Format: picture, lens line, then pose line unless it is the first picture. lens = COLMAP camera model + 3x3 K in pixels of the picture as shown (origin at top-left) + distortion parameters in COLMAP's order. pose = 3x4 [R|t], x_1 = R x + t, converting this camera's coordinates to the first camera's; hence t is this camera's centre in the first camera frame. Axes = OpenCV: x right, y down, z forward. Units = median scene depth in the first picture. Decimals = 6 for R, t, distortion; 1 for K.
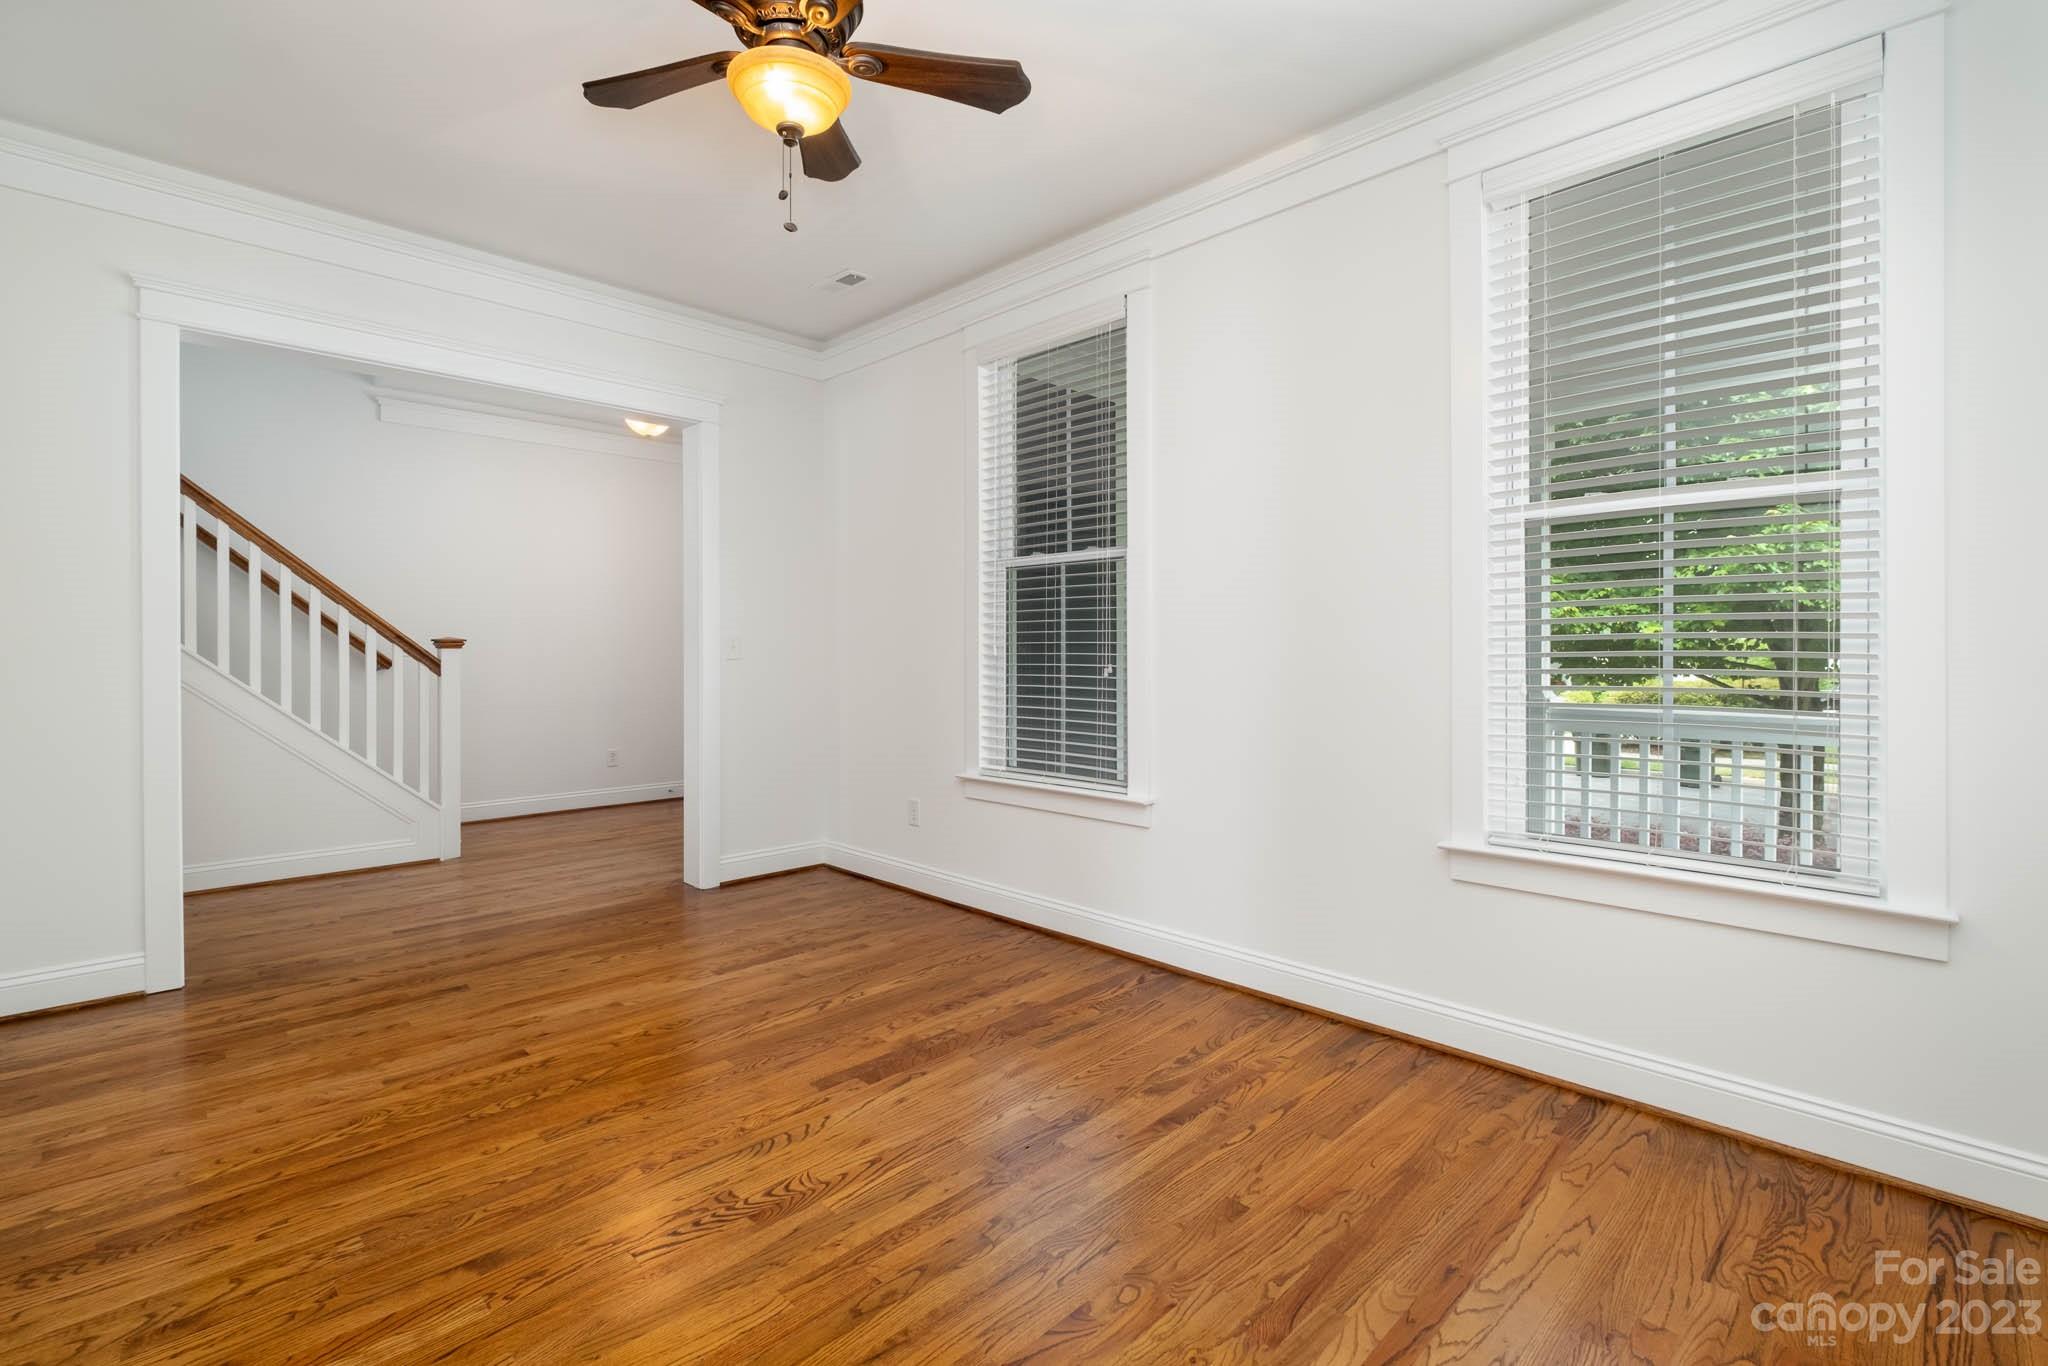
lens RADIAL K [[925.0, 0, 1003.2], [0, 925.0, 650.7], [0, 0, 1]] dist [-0.001049, -0.000290]
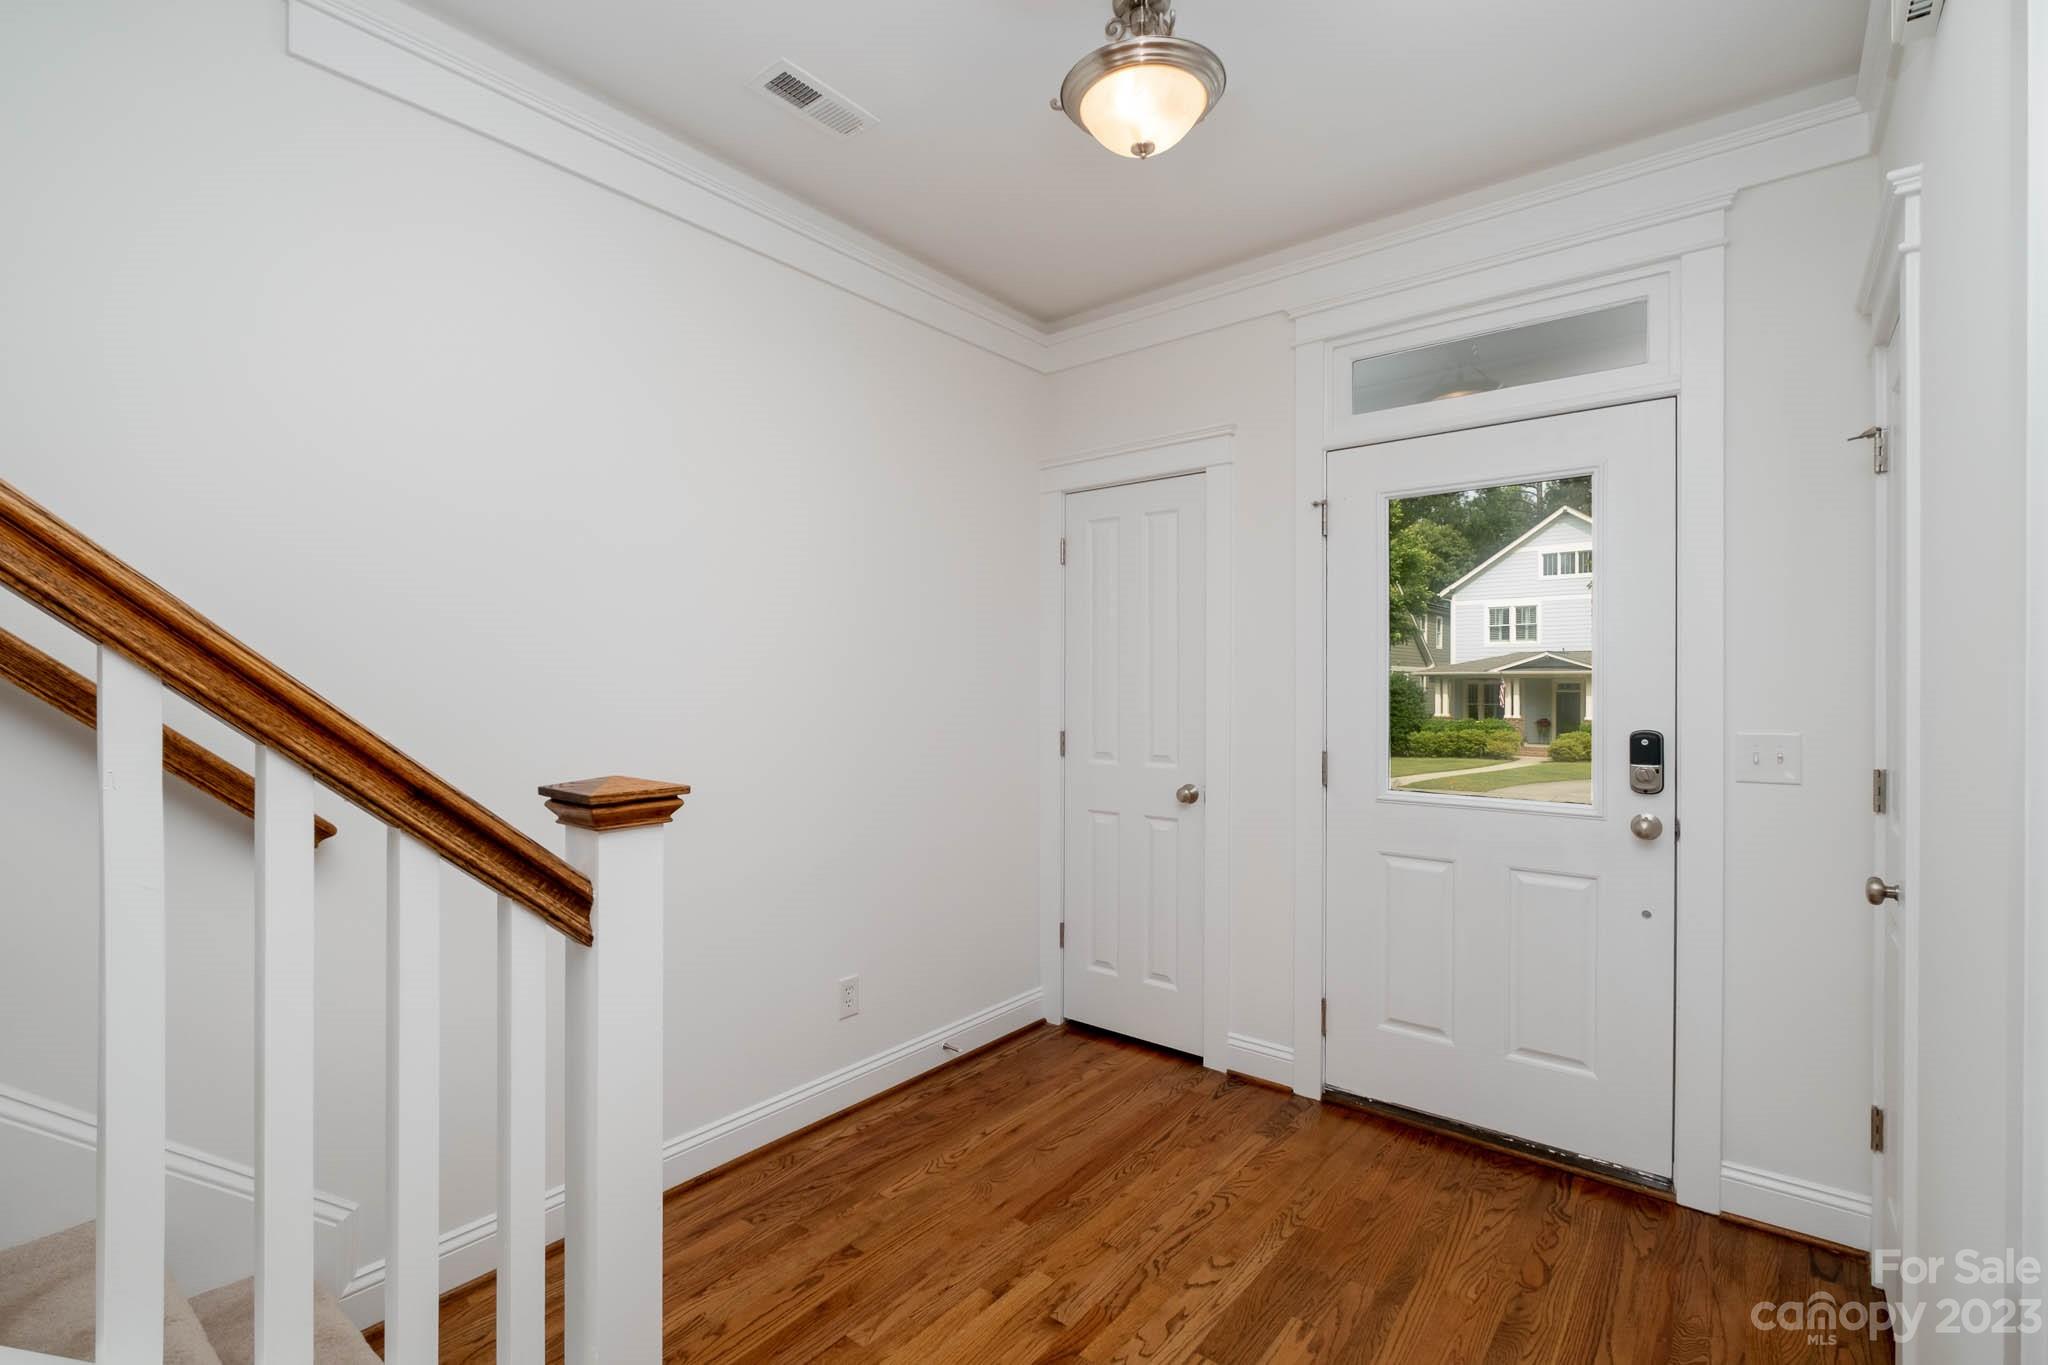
lens RADIAL K [[921.6, 0, 1019.9], [0, 921.6, 669.0], [0, 0, 1]] dist [-0.003394, -0.000828]
pose [[0.992957, 0.002227, 0.118453, -0.923086], [0.000168, 0.999796, -0.020203, -0.069437], [-0.118473, 0.020081, 0.992754, 1.312346]]
